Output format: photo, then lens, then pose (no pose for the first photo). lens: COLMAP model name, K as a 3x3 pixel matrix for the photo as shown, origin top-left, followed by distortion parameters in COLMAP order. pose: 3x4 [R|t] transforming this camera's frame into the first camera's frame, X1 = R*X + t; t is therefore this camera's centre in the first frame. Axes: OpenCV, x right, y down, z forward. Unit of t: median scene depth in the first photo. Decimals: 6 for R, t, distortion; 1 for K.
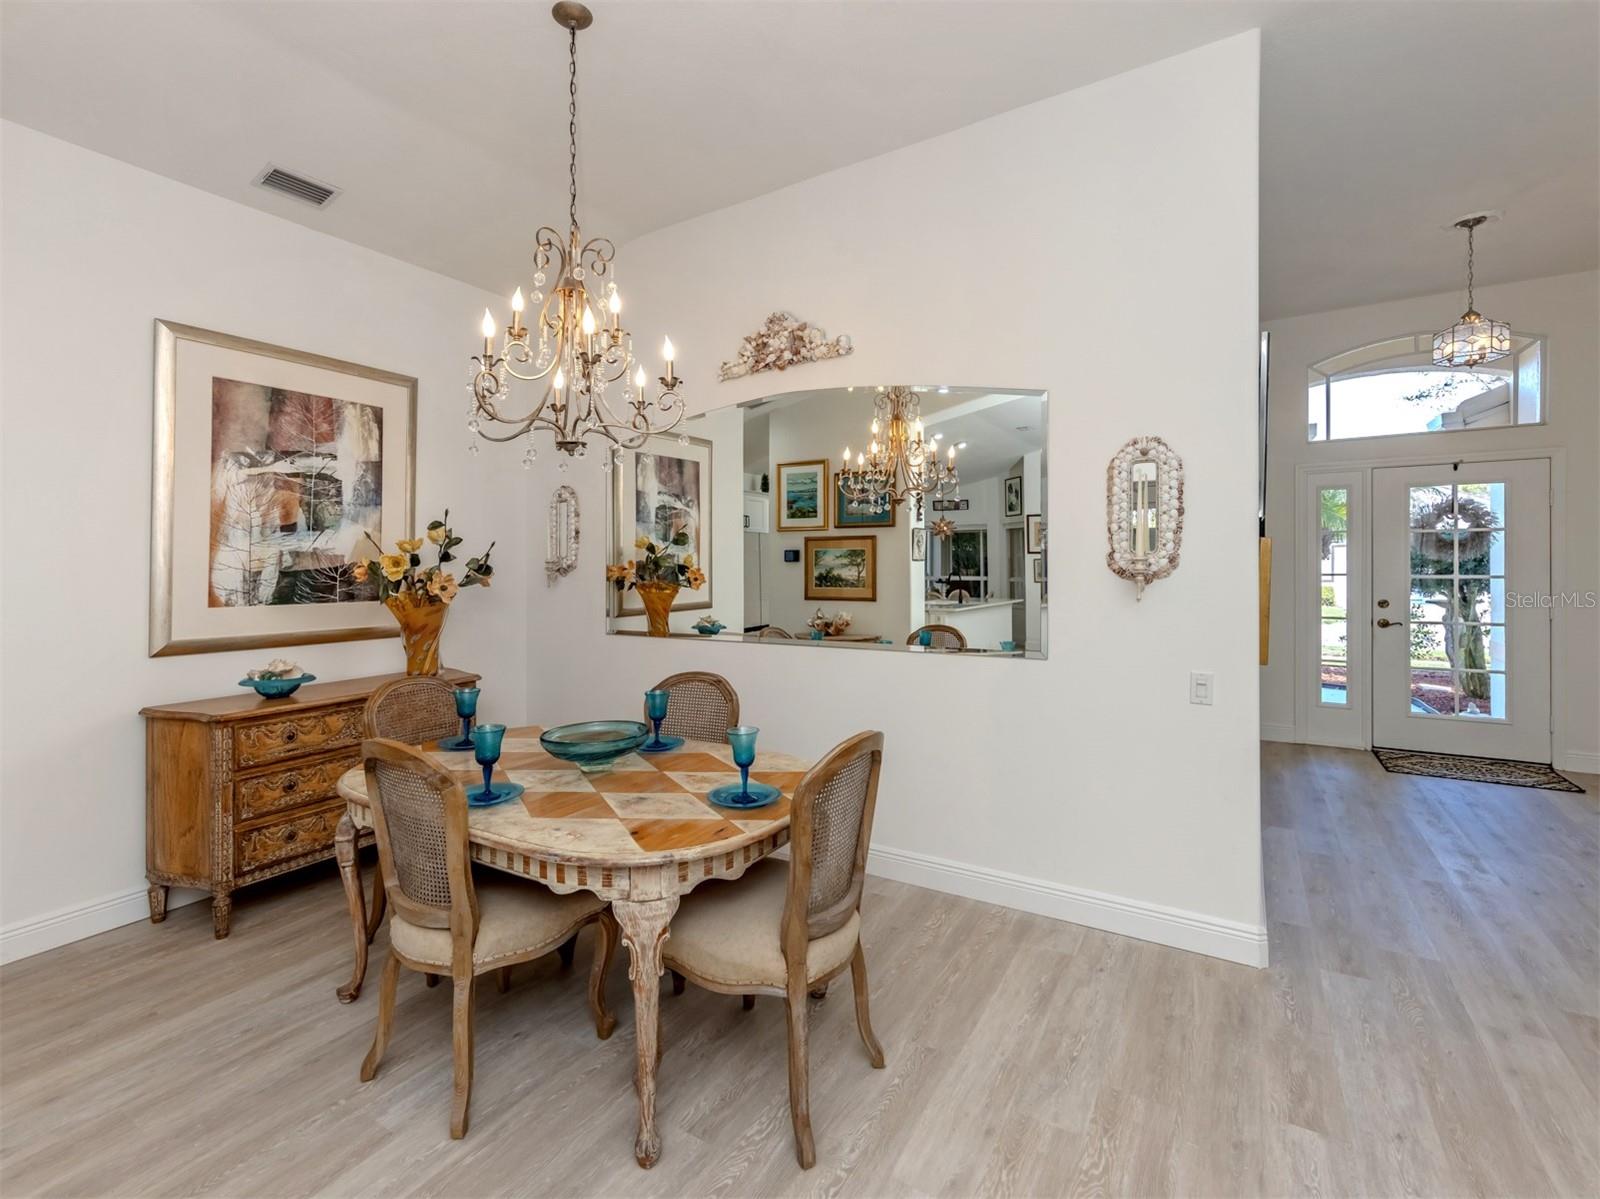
lens RADIAL K [[745.8, 0, 800.2], [0, 745.8, 560.2], [0, 0, 1]] dist [0.007573, 0.000883]
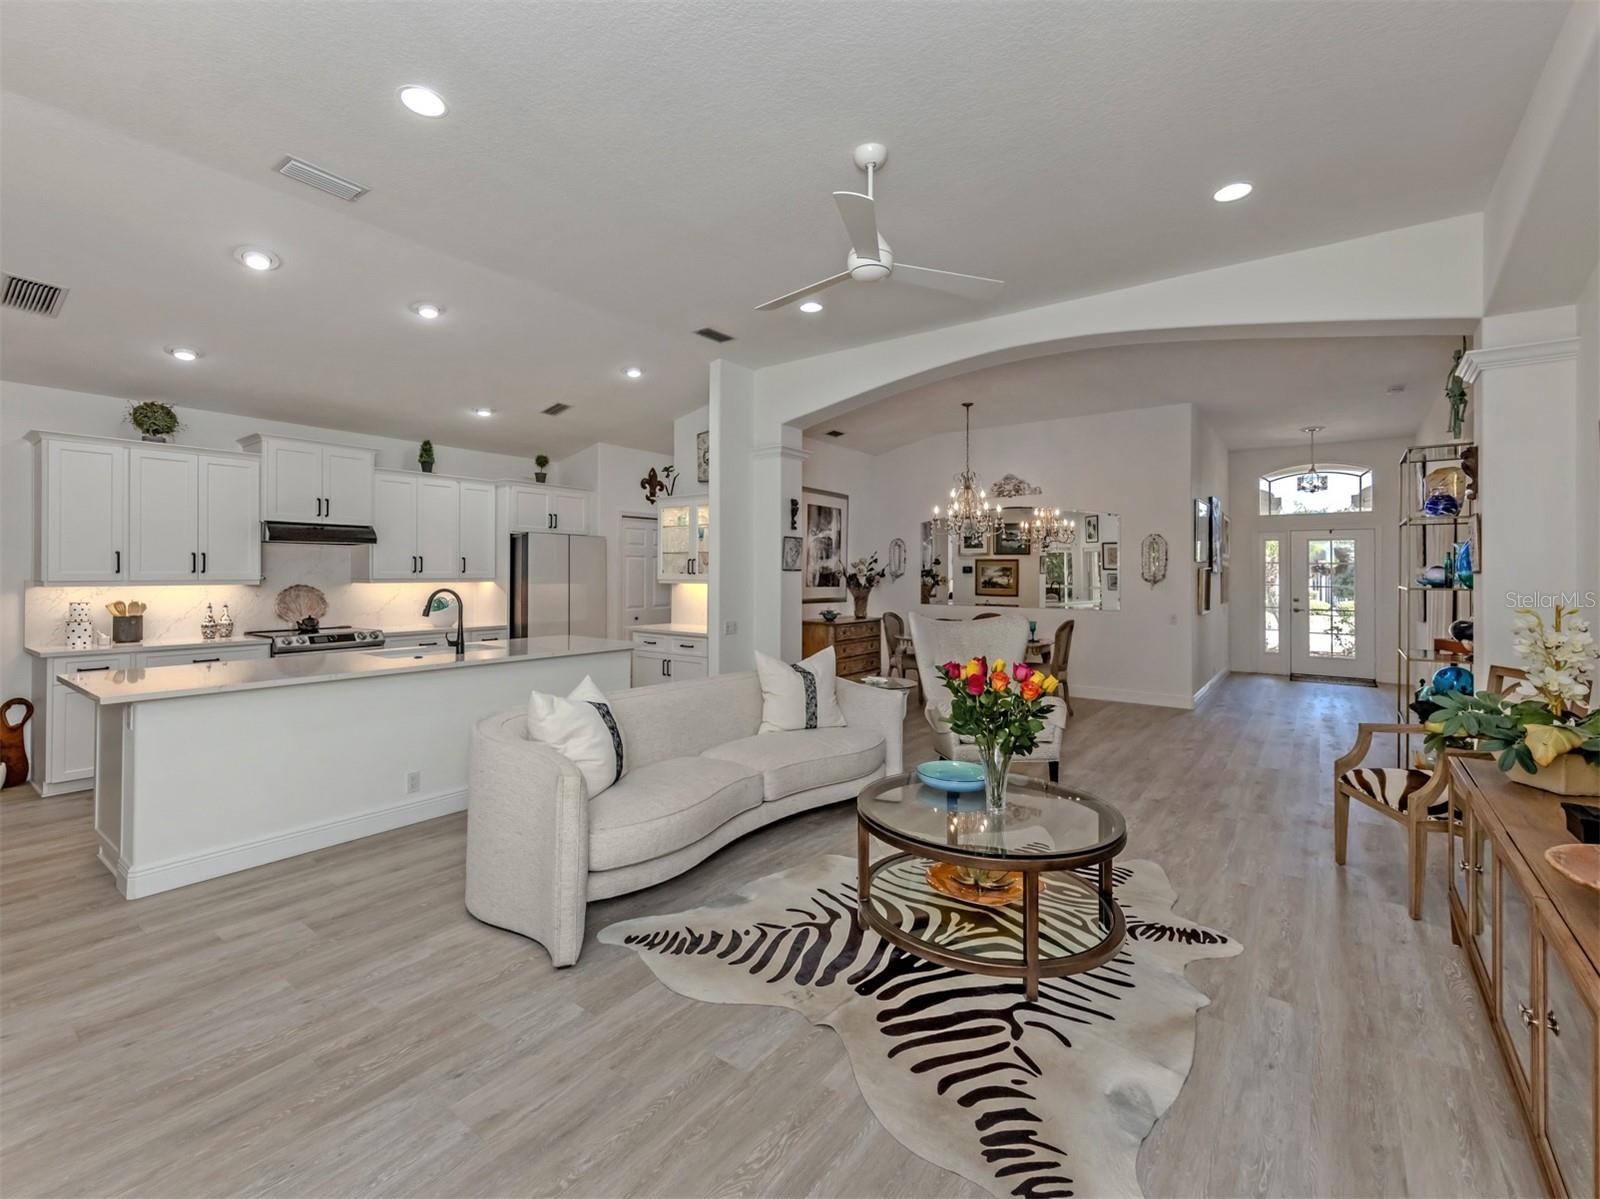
lens RADIAL K [[745.8, 0, 804.7], [0, 745.8, 565.8], [0, 0, 1]] dist [0.007573, 0.000883]
pose [[0.997158, 0.014987, -0.073834, -0.526835], [-0.015409, 0.999868, -0.005136, -0.001236], [0.073747, 0.006259, 0.997257, -1.553843]]
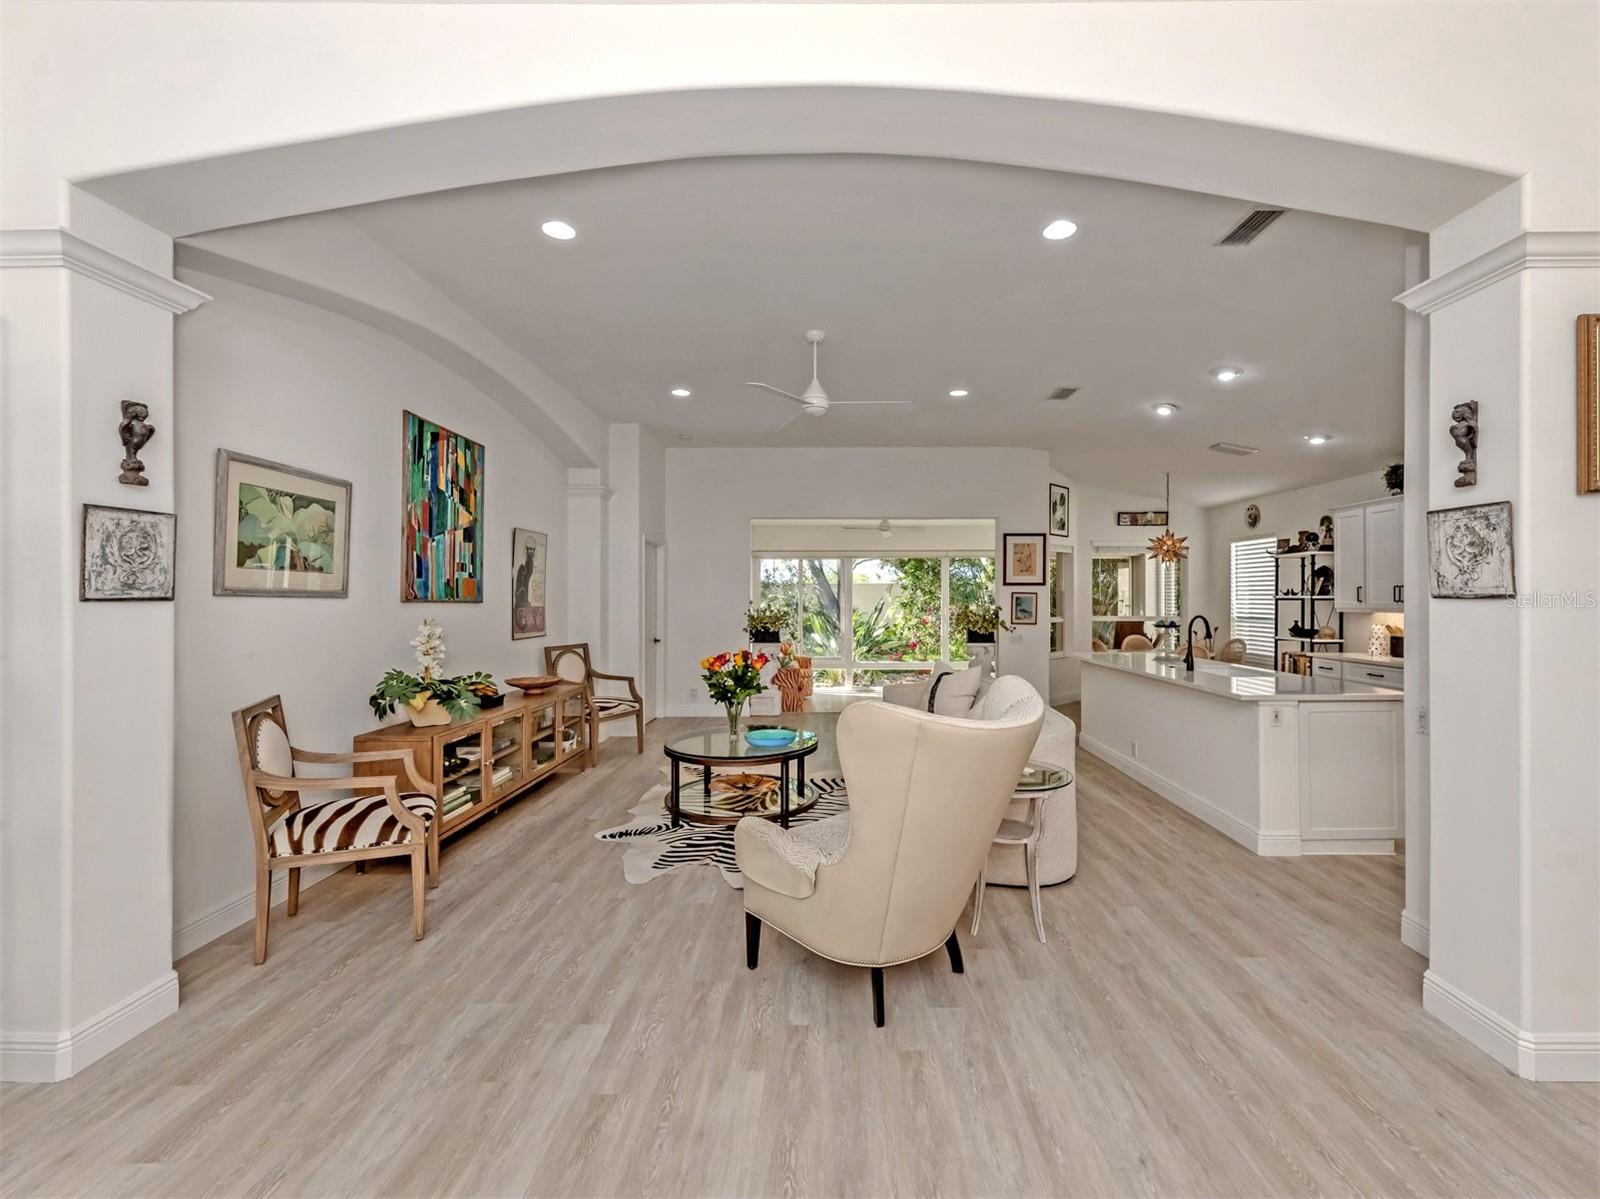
lens RADIAL K [[669.8, 0, 818.6], [0, 669.8, 598.3], [0, 0, 1]] dist [0.008276, -0.001253]
pose [[-0.861391, 0.016504, -0.507674, 0.142759], [0.019114, 0.999817, 0.000073, -0.013376], [0.507583, -0.009641, -0.861549, 0.518066]]
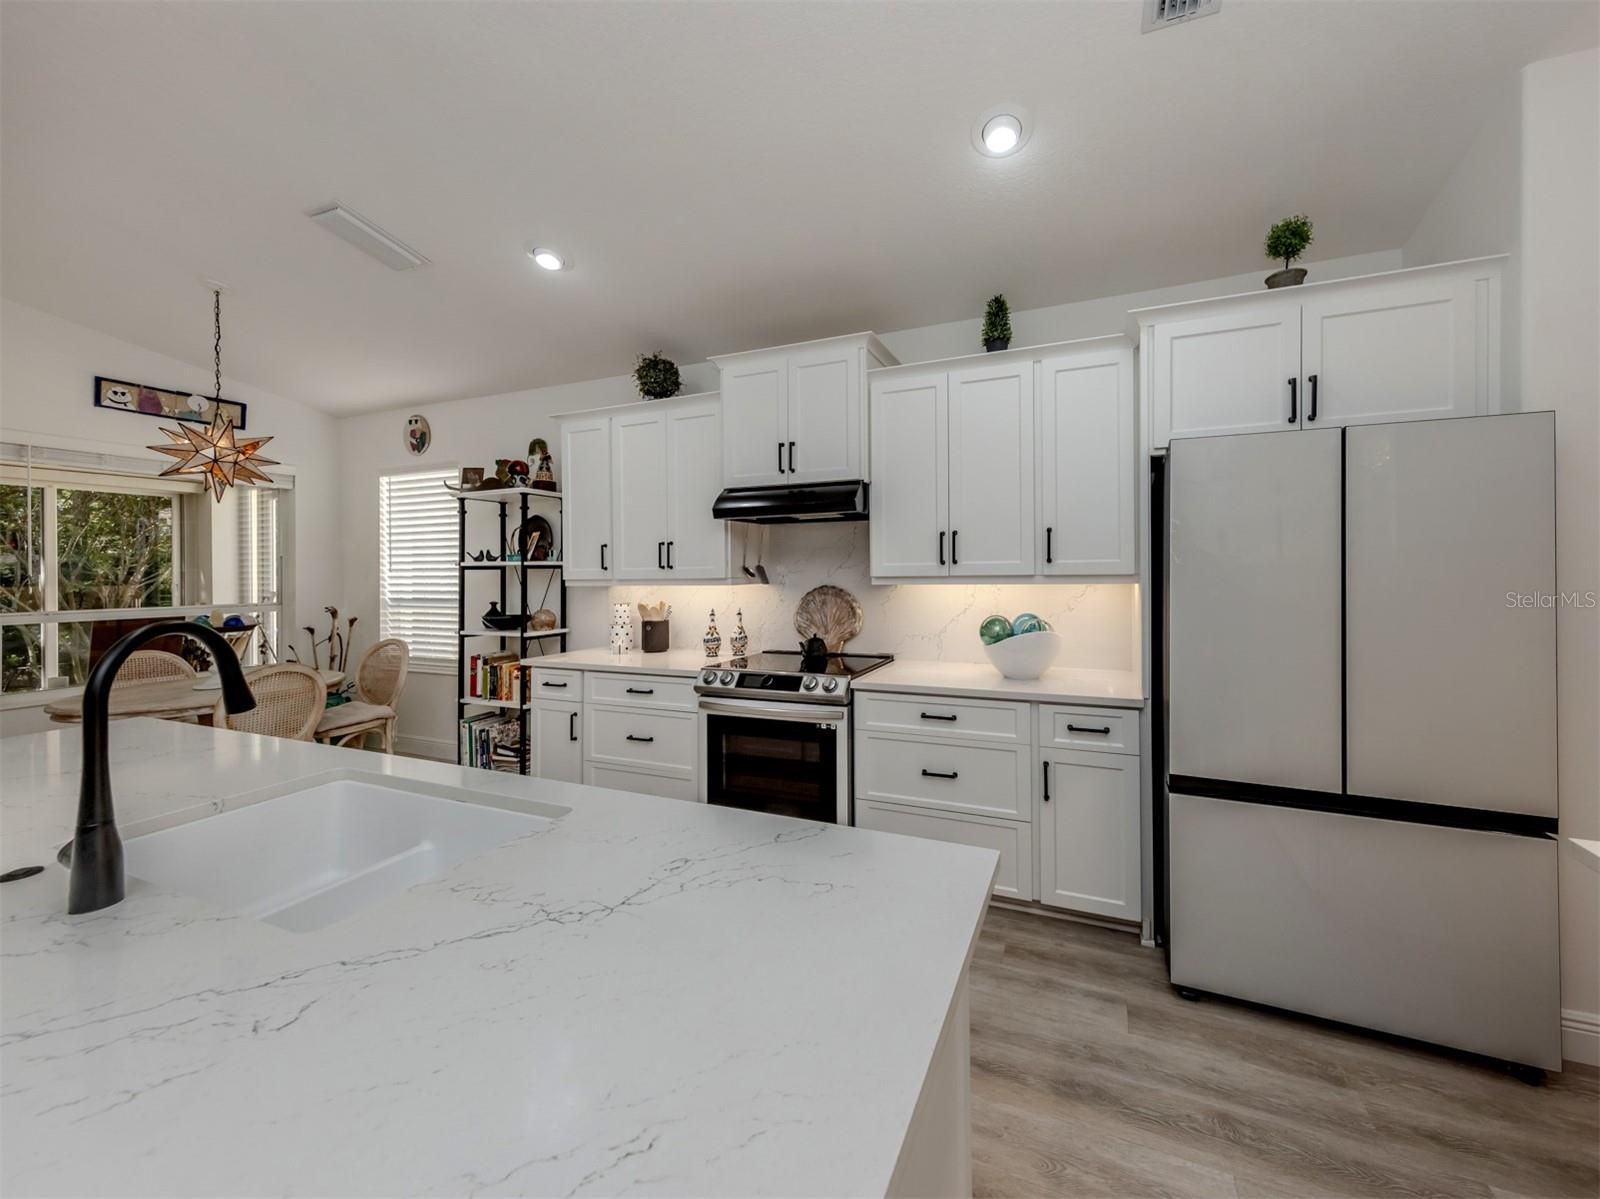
lens RADIAL K [[575.5, 0, 873.3], [0, 575.5, 563.8], [0, 0, 1]] dist [-0.001063, 0.000134]
pose [[0.205004, 0.004551, -0.978751, -0.943287], [0.016550, 0.999830, 0.008115, 0.013718], [0.978621, -0.017862, 0.204894, -0.030242]]
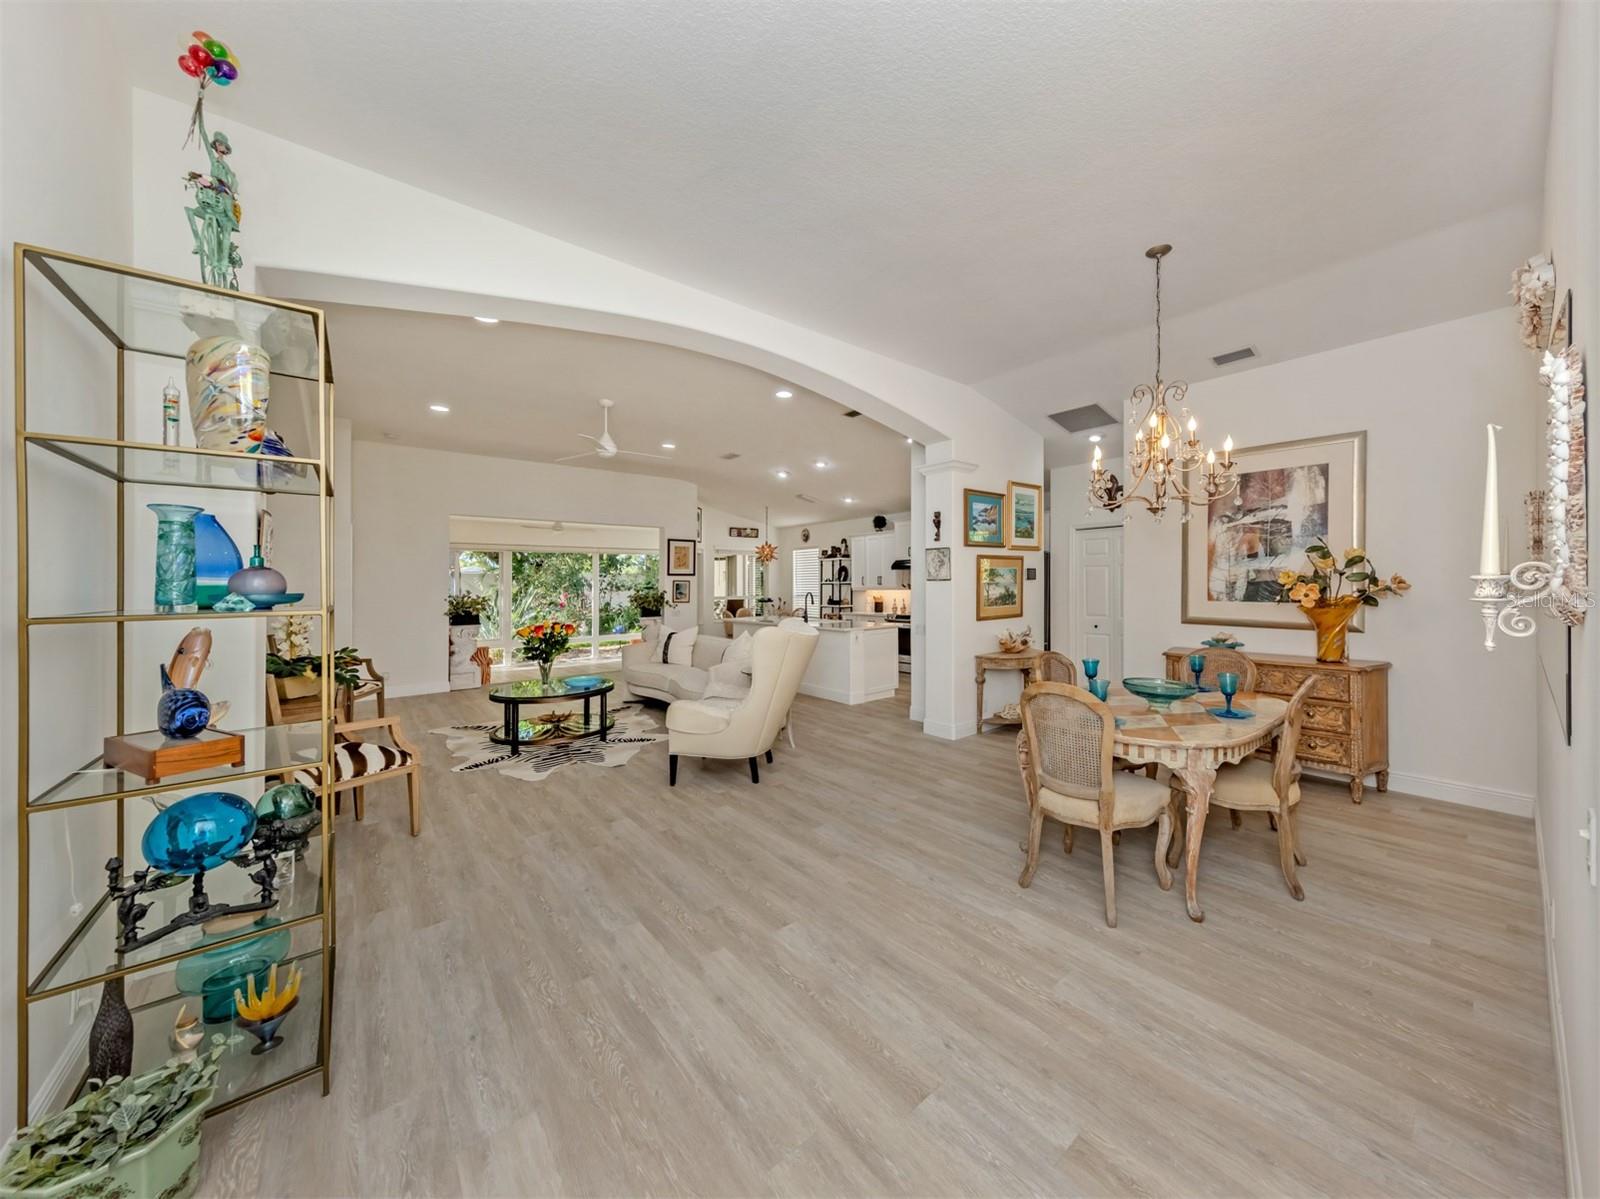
lens RADIAL K [[575.5, 0, 821.2], [0, 575.5, 591.0], [0, 0, 1]] dist [-0.001063, 0.000134]
pose [[-0.341494, 0.028086, -0.939464, 0.809177], [0.022509, 0.999511, 0.021700, -0.013316], [0.939614, -0.013736, -0.341960, 0.514690]]
